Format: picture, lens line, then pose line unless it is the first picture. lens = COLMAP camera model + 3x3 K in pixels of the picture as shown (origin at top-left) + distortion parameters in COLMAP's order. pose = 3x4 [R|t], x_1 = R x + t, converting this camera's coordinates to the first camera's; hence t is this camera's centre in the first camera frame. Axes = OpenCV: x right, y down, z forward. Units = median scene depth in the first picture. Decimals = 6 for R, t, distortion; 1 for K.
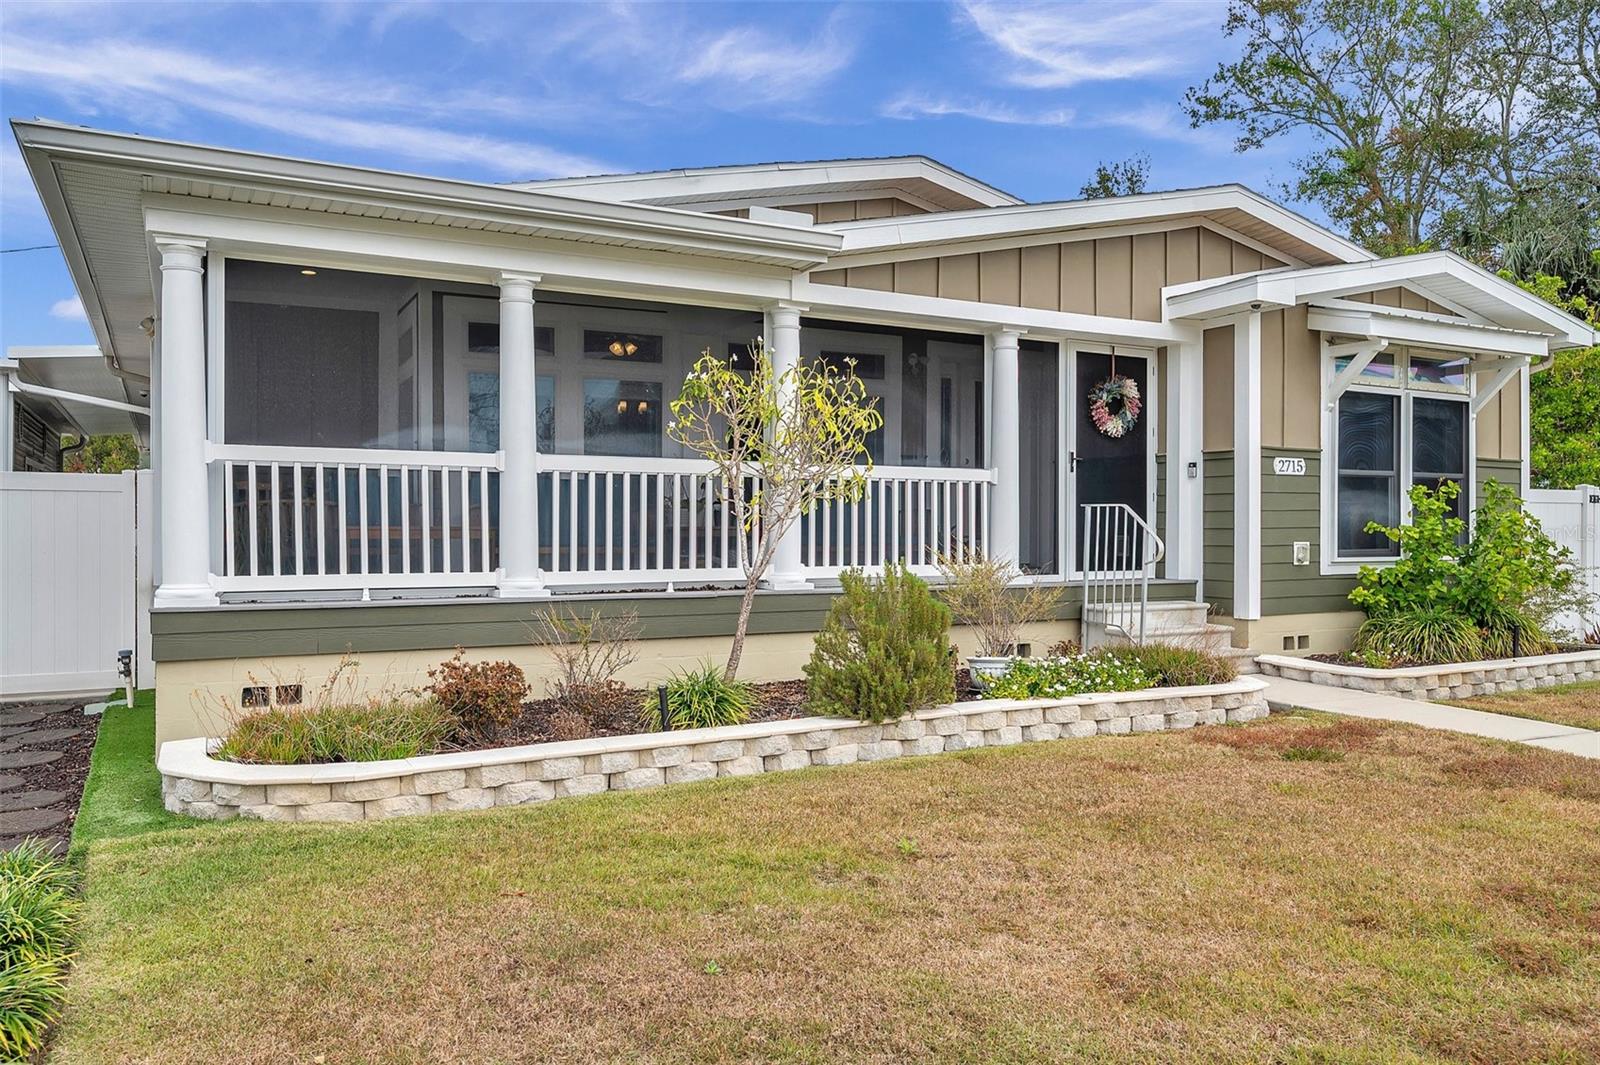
lens RADIAL K [[1166.0, 0, 799.7], [0, 1166.0, 536.2], [0, 0, 1]] dist [-0.005422, 0.002985]
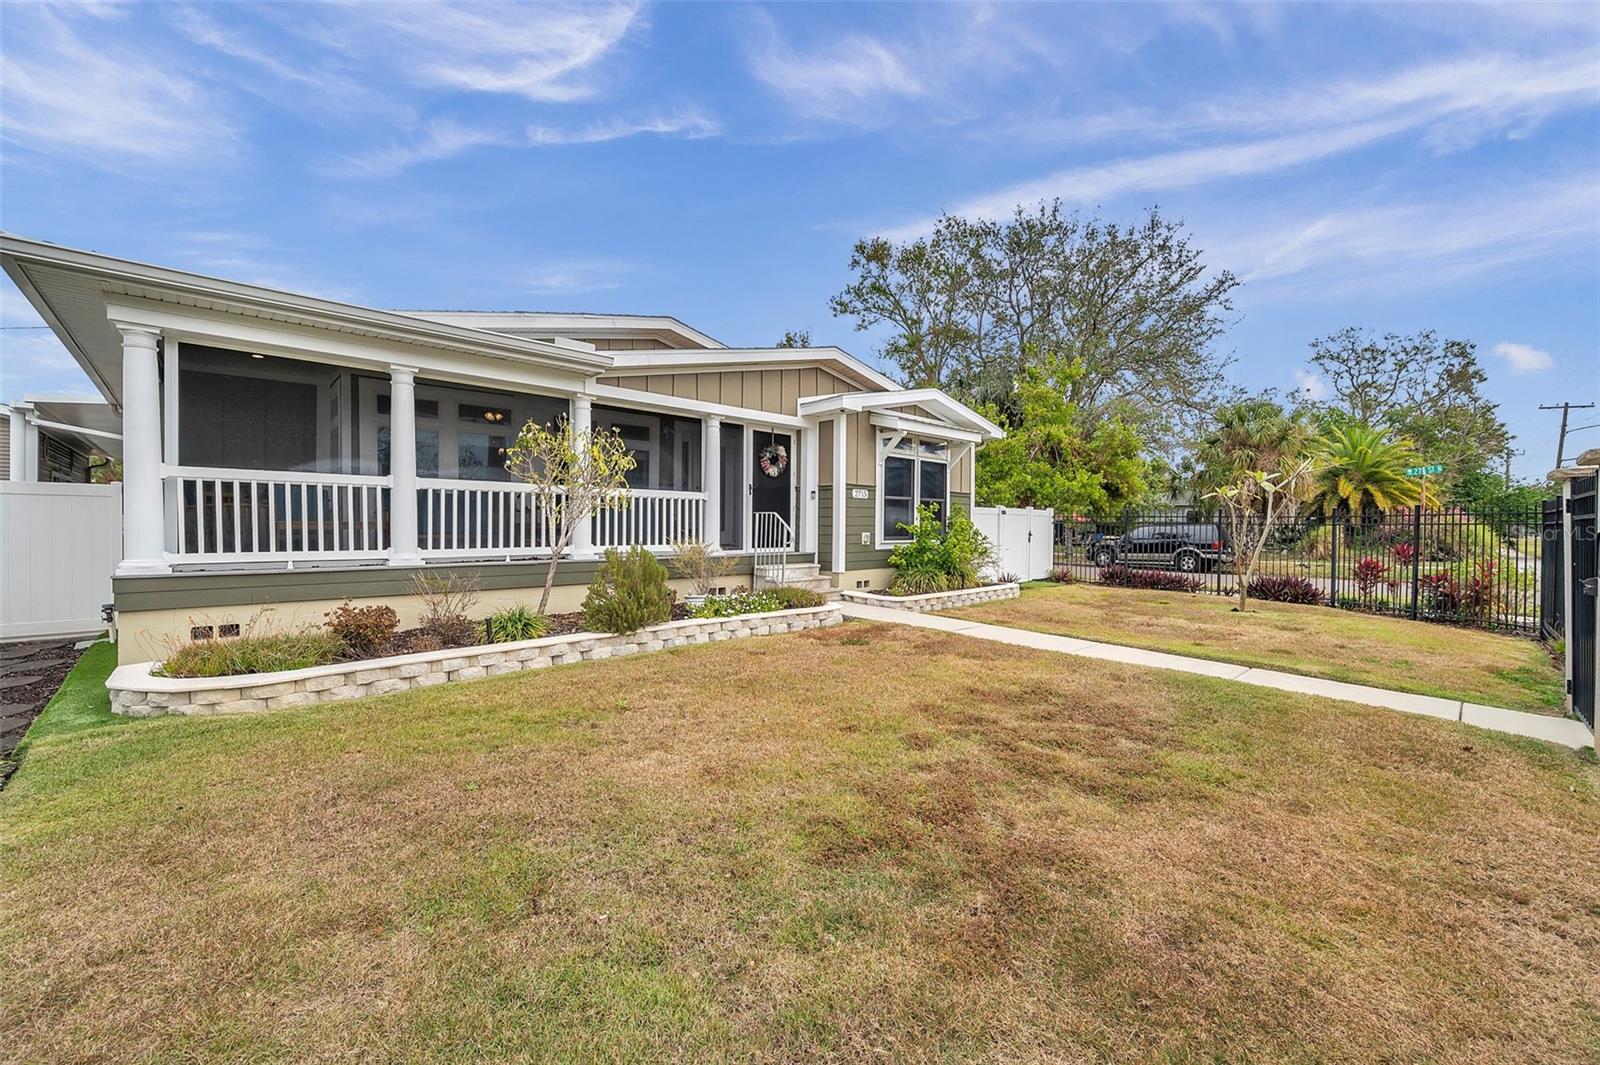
lens RADIAL K [[634.5, 0, 802.2], [0, 634.5, 536.4], [0, 0, 1]] dist [-0.001400, -0.000343]
pose [[0.965332, 0.001344, 0.261023, 0.052986], [-0.004535, 0.999922, 0.011622, -0.000961], [-0.260987, -0.012403, 0.965263, -0.000864]]
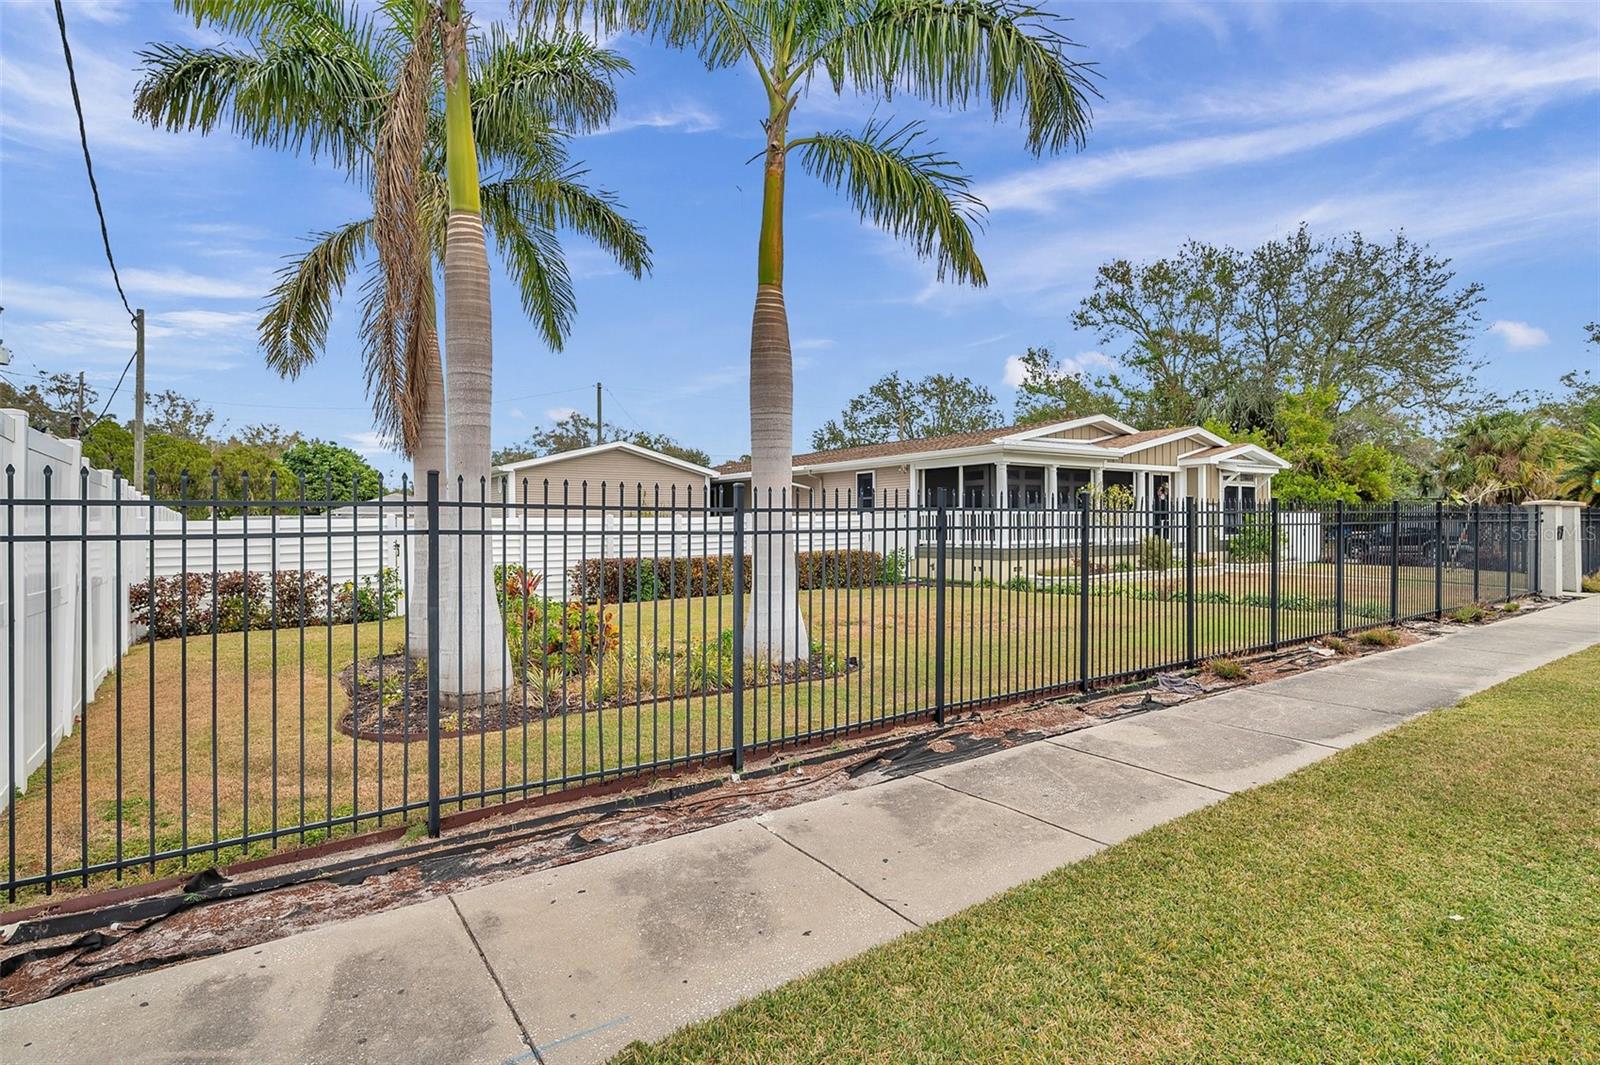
lens RADIAL K [[785.3, 0, 801.4], [0, 785.3, 537.5], [0, 0, 1]] dist [-0.006575, -0.000338]
pose [[0.994413, -0.010415, 0.105041, -1.105054], [0.009329, 0.999898, 0.010823, -0.011866], [-0.105143, -0.009782, 0.994409, -1.258664]]
